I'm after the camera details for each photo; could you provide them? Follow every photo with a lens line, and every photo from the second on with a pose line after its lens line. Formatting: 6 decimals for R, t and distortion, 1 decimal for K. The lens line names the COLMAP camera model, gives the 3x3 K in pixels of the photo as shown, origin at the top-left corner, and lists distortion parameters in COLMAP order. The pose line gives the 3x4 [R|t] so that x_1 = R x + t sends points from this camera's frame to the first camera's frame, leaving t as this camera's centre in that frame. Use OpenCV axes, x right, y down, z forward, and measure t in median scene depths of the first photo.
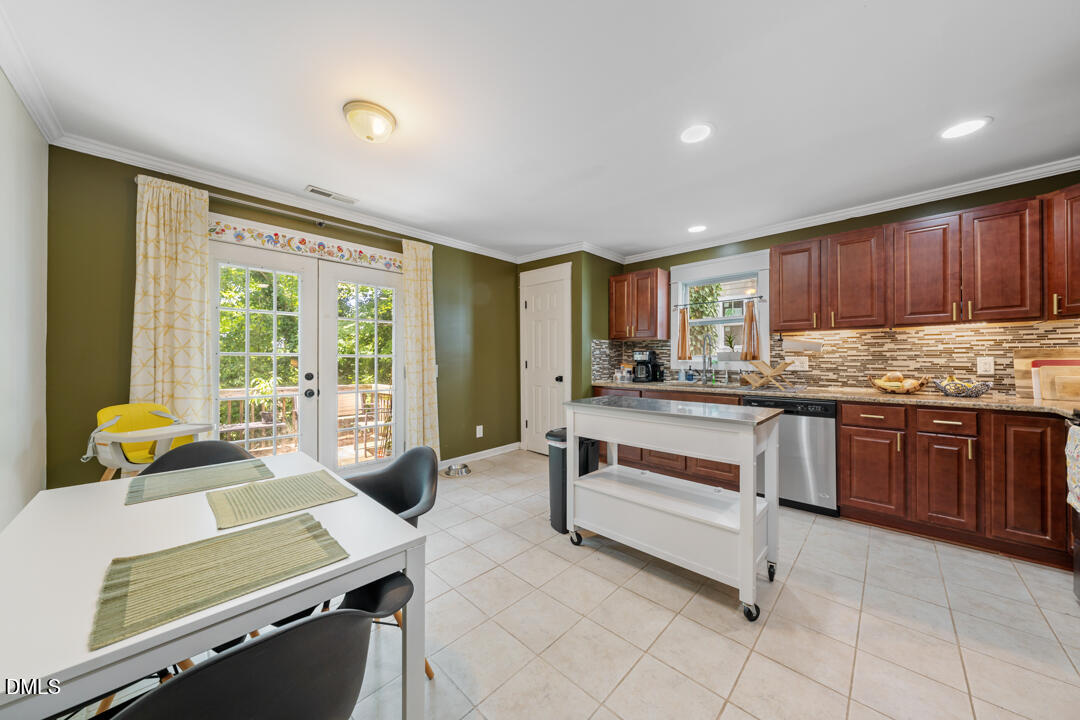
lens RADIAL K [[365.7, 0, 540.8], [0, 365.7, 357.4], [0, 0, 1]] dist [-0.000127, -0.000053]
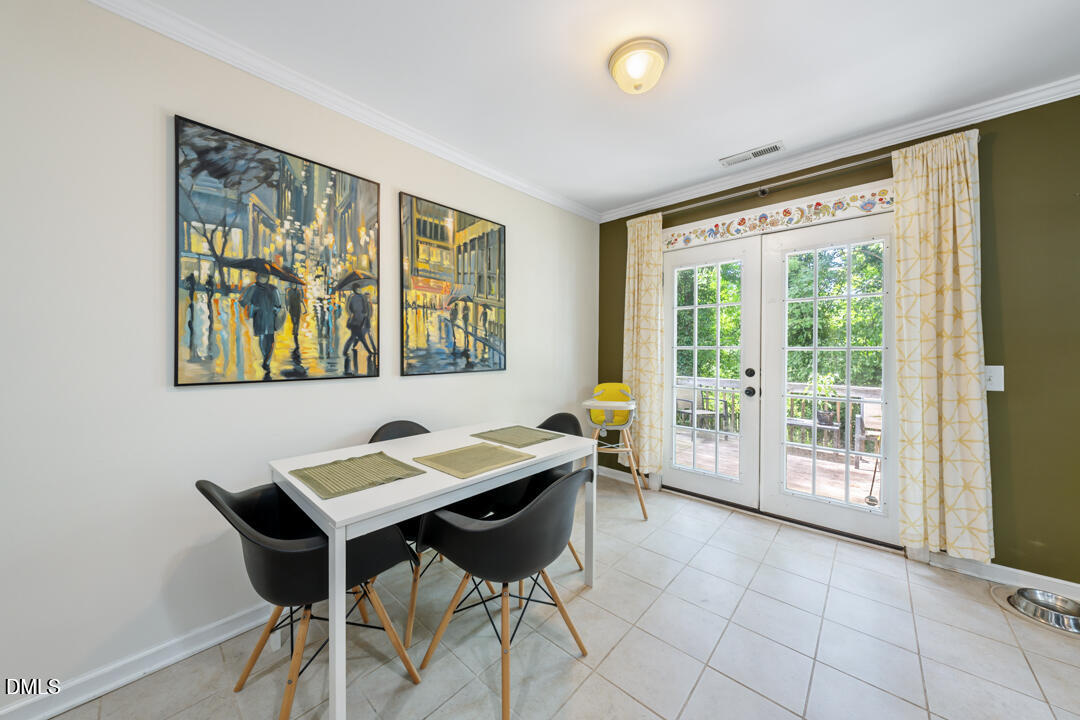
lens RADIAL K [[365.7, 0, 543.8], [0, 365.7, 353.4], [0, 0, 1]] dist [-0.000127, -0.000053]
pose [[0.044224, 0.003476, -0.999016, 0.270495], [-0.000497, 0.999994, 0.003458, 0.003783], [0.999021, 0.000344, 0.044226, 0.566776]]
